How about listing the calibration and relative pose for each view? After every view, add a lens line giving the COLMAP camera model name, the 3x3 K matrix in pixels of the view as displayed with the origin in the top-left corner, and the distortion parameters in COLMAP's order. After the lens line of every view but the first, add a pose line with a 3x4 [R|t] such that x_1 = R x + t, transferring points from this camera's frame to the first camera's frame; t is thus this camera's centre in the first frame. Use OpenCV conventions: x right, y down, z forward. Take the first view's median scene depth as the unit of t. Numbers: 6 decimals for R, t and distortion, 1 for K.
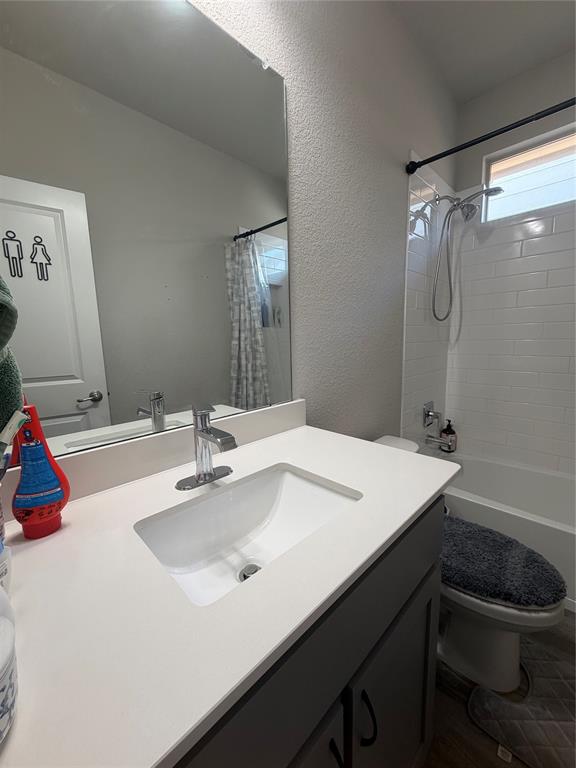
lens RADIAL K [[311.5, 0, 286.5], [0, 311.5, 382.7], [0, 0, 1]] dist [0.002135, -0.000056]
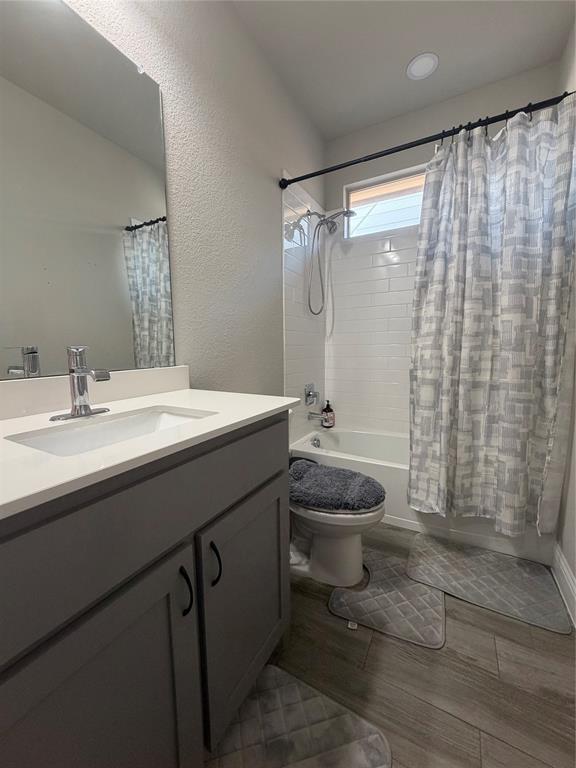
lens RADIAL K [[311.5, 0, 288.2], [0, 311.5, 382.8], [0, 0, 1]] dist [0.002135, -0.000056]
pose [[0.960232, -0.019081, 0.278550, 0.080174], [0.028489, 0.999151, -0.029767, 0.139507], [-0.277746, 0.036518, 0.959960, -0.161280]]
